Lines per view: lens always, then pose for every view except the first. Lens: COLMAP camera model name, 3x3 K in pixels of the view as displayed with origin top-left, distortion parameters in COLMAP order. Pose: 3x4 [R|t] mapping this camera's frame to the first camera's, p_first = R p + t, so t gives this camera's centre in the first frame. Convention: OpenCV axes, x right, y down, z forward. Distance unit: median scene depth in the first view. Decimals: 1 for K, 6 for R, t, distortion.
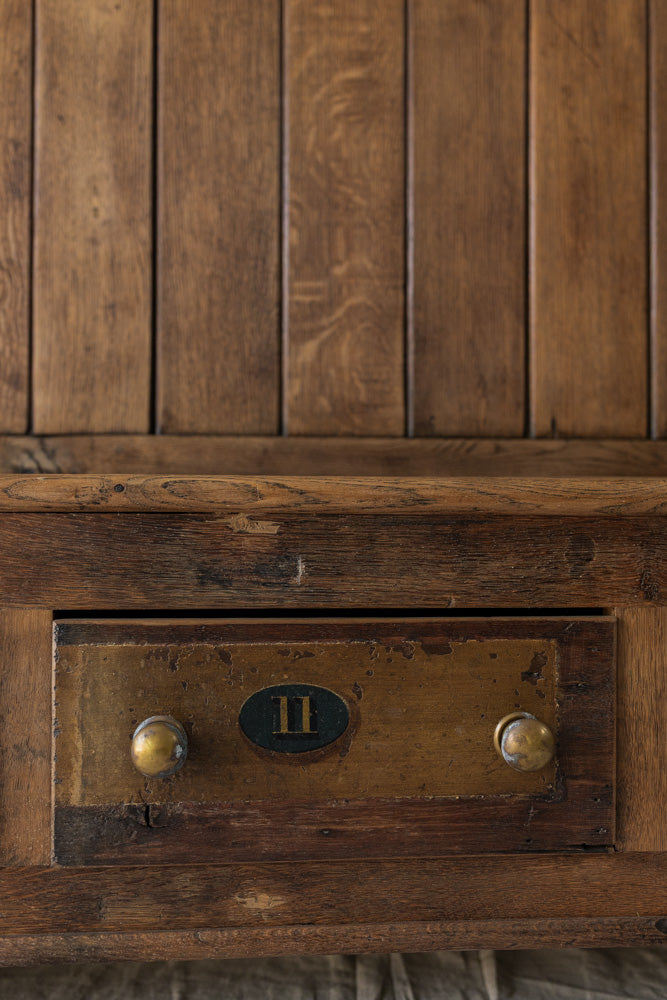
lens RADIAL K [[994.8, 0, 318.4], [0, 994.8, 498.1], [0, 0, 1]] dist [0.000016, 0.000000]
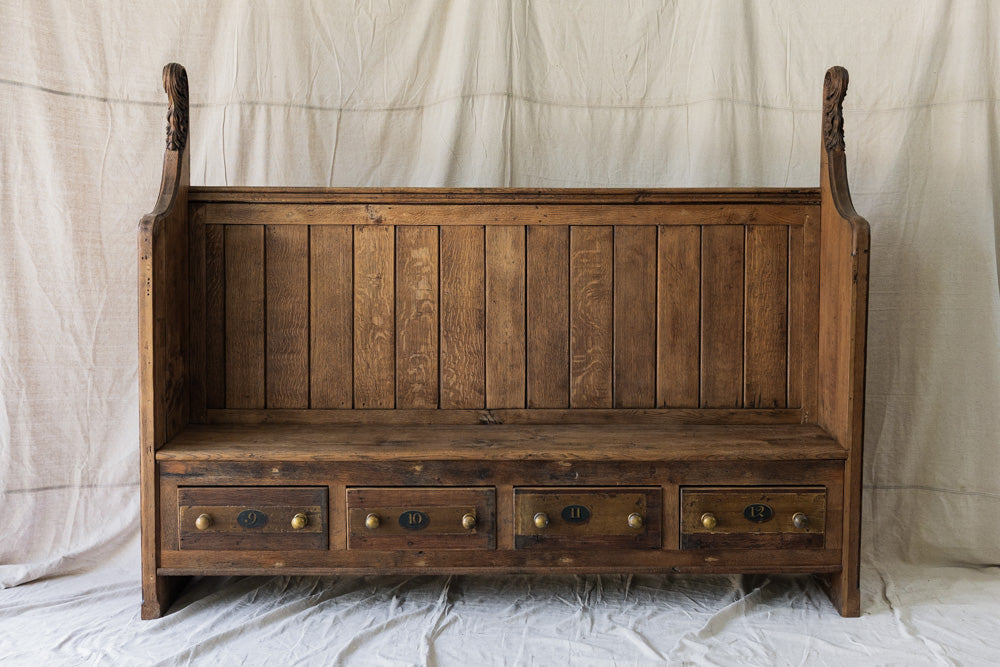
lens RADIAL K [[1172.8, 0, 498.4], [0, 1172.8, 212.3], [0, 0, 1]] dist [-0.014668, 0.000000]
pose [[0.997093, 0.000380, -0.076194, 0.016366], [0.004158, 0.998226, 0.059392, -0.849978], [0.076081, -0.059536, 0.995323, -2.427719]]
